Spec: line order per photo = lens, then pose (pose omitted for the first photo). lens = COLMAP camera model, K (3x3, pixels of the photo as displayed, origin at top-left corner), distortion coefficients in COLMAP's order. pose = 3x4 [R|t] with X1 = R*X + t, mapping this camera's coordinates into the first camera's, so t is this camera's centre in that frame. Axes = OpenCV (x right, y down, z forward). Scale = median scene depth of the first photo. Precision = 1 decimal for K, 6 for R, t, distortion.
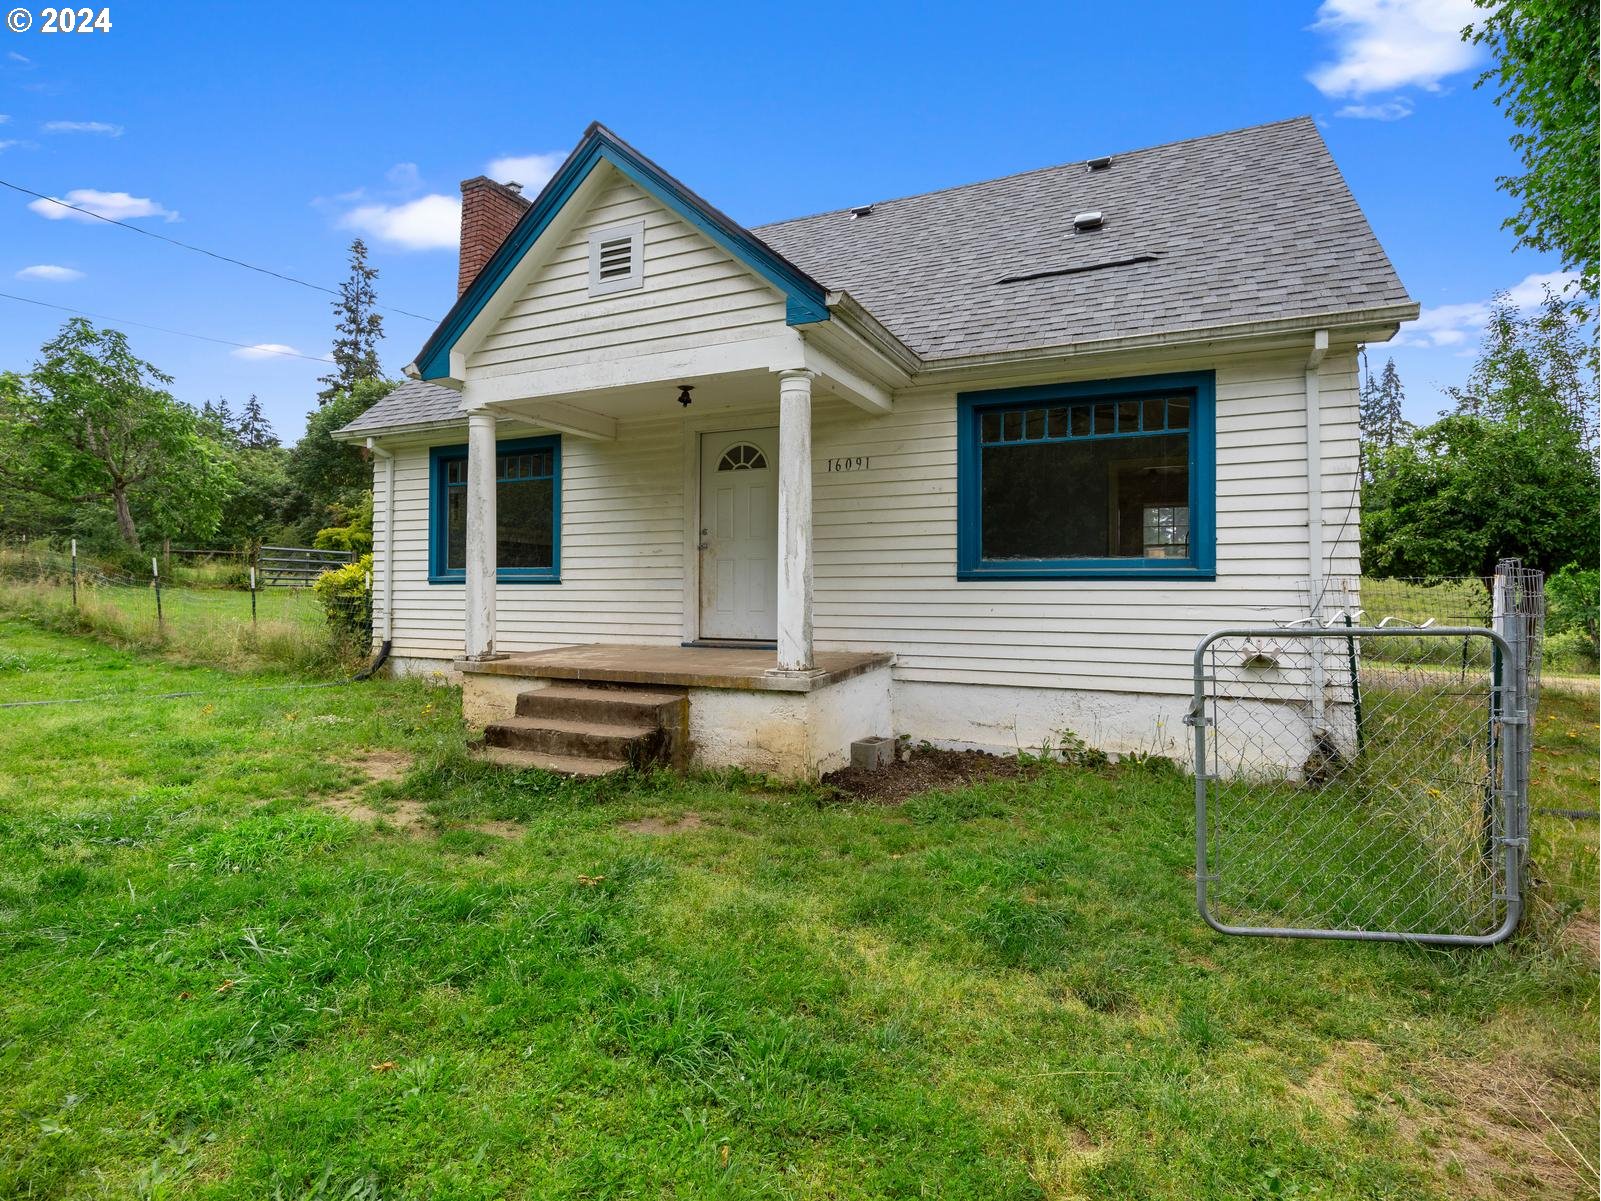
lens RADIAL K [[816.4, 0, 799.1], [0, 816.4, 589.7], [0, 0, 1]] dist [-0.008475, -0.000633]
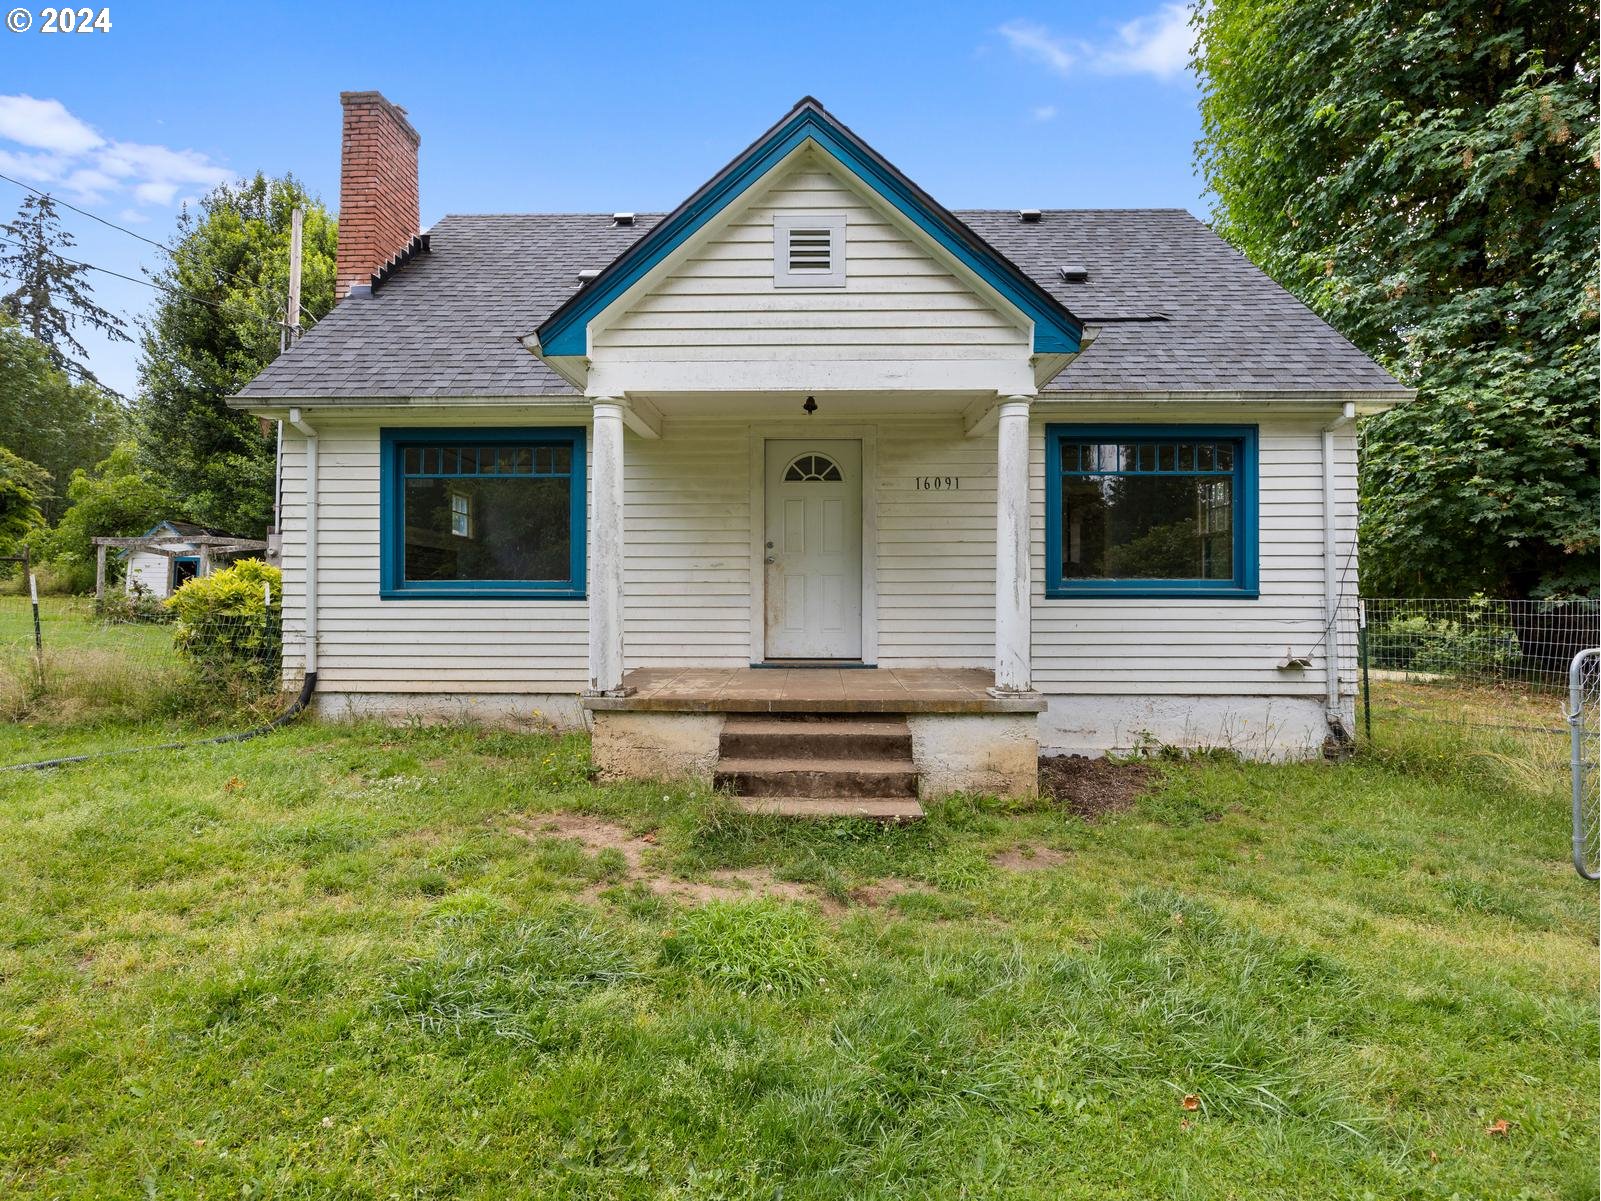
lens RADIAL K [[816.9, 0, 808.3], [0, 816.9, 597.9], [0, 0, 1]] dist [-0.003562, -0.000761]
pose [[0.917482, -0.003336, 0.397764, -0.543693], [-0.000330, 0.999958, 0.009147, -0.022475], [-0.397778, -0.008523, 0.917442, 0.144187]]
